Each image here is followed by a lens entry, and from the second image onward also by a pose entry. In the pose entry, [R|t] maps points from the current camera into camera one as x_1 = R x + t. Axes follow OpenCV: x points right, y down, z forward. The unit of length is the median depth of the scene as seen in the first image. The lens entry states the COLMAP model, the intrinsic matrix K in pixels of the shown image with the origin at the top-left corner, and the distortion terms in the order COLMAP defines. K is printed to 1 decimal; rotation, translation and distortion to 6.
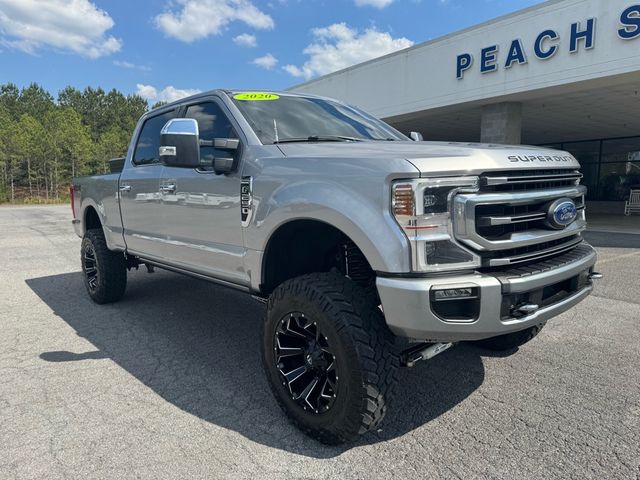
lens RADIAL K [[454.4, 0, 319.0], [0, 454.4, 236.1], [0, 0, 1]] dist [0.026708, -0.031267]
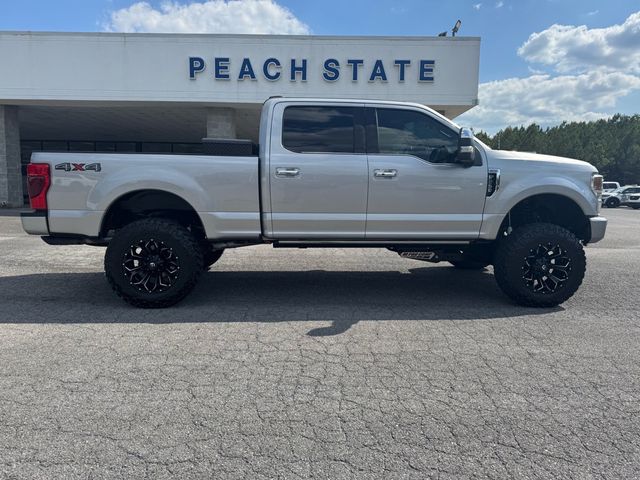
lens RADIAL K [[454.4, 0, 320.4], [0, 454.4, 240.5], [0, 0, 1]] dist [0.026708, -0.031267]
pose [[0.603892, -0.078234, 0.793217, -0.438092], [0.062491, 0.996755, 0.050733, 0.001020], [-0.794613, 0.018932, 0.606821, 0.120748]]
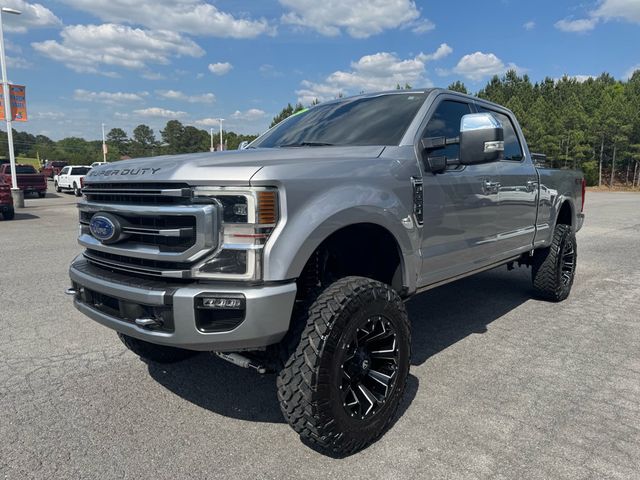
lens RADIAL K [[454.4, 0, 325.8], [0, 454.4, 238.3], [0, 0, 1]] dist [0.026708, -0.031267]
pose [[0.130605, 0.152665, -0.979610, 0.313838], [-0.117863, 0.983457, 0.137550, -0.044096], [0.984404, 0.097495, 0.146438, 0.265632]]
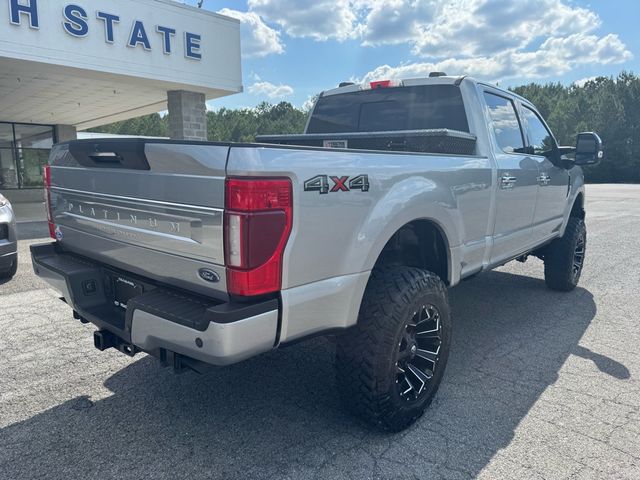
lens RADIAL K [[454.4, 0, 316.6], [0, 454.4, 248.5], [0, 0, 1]] dist [0.026708, -0.031267]
pose [[-0.147633, -0.153062, 0.977127, -0.421559], [0.101489, 0.980393, 0.168908, -0.056657], [-0.983821, 0.124104, -0.129204, 0.526834]]
